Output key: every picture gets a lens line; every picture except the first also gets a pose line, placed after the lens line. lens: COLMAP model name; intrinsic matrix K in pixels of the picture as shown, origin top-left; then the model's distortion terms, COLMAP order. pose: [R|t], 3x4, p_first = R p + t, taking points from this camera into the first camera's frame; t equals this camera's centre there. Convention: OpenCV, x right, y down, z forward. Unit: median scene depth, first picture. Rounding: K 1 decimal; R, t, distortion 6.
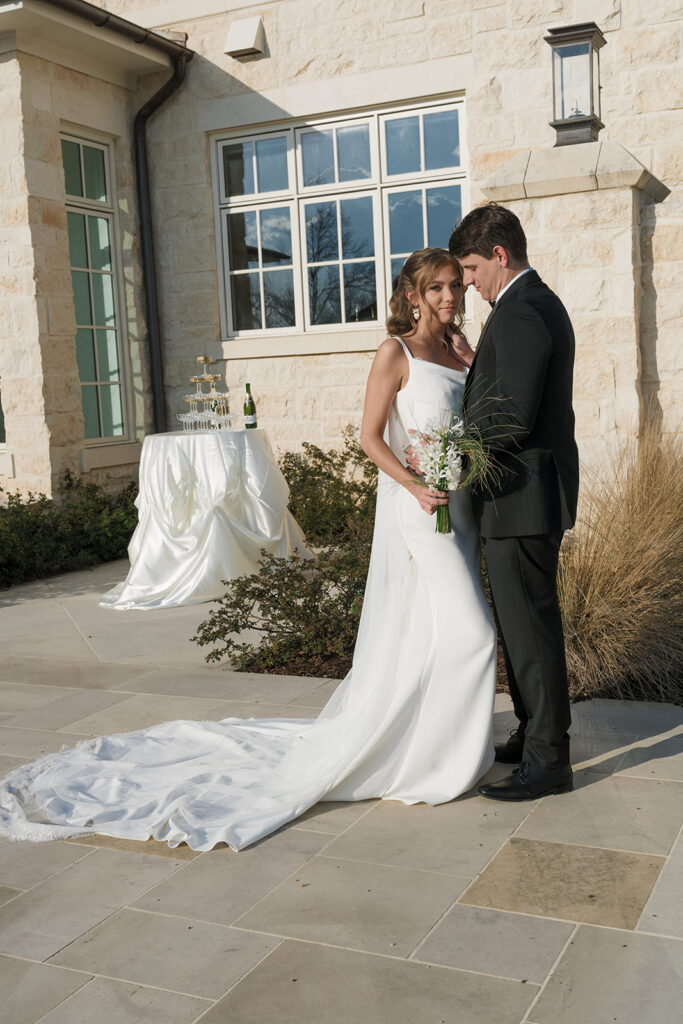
lens RADIAL K [[1150.5, 0, 341.5], [0, 1150.5, 512.0], [0, 0, 1]] dist [-0.004950, 0.011202]
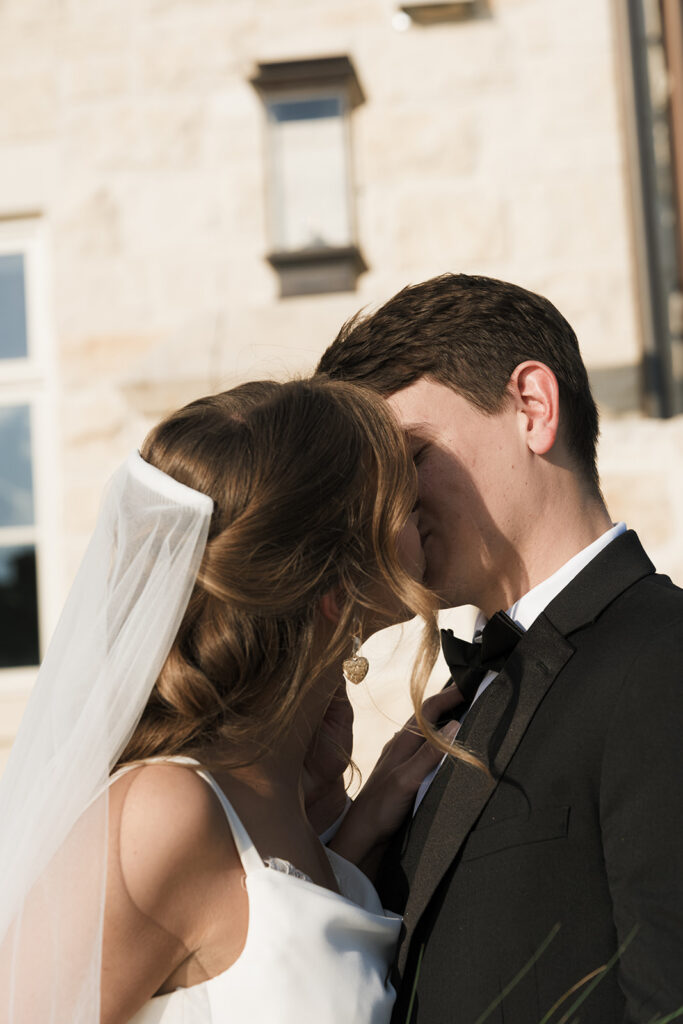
lens RADIAL K [[2012.1, 0, 341.5], [0, 2012.1, 512.0], [0, 0, 1]] dist [-0.031029, 0.145271]
pose [[0.959612, 0.021671, 0.280493, -0.005000], [0.047212, 0.970484, -0.236500, -0.039229], [-0.277339, 0.240191, 0.930264, 0.204307]]
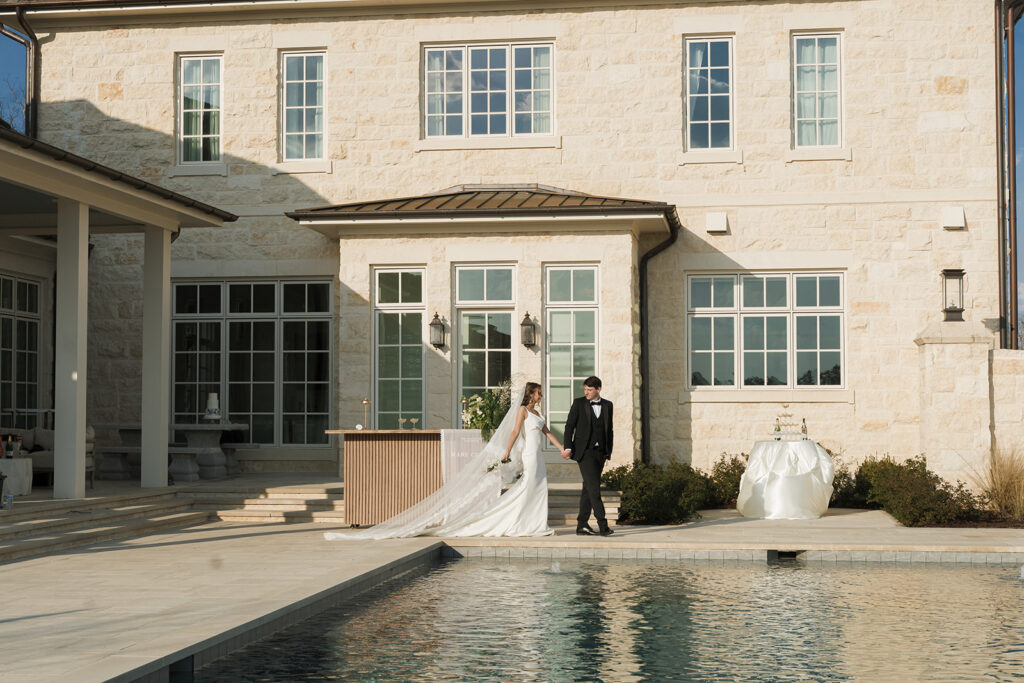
lens RADIAL K [[1598.8, 0, 512.0], [0, 1598.8, 341.5], [0, 0, 1]] dist [-0.006168, 0.056659]
pose [[0.955334, 0.061286, 0.289103, -1.085284], [-0.013501, 0.986290, -0.164466, 0.176413], [-0.295218, 0.153217, 0.943065, -1.199201]]
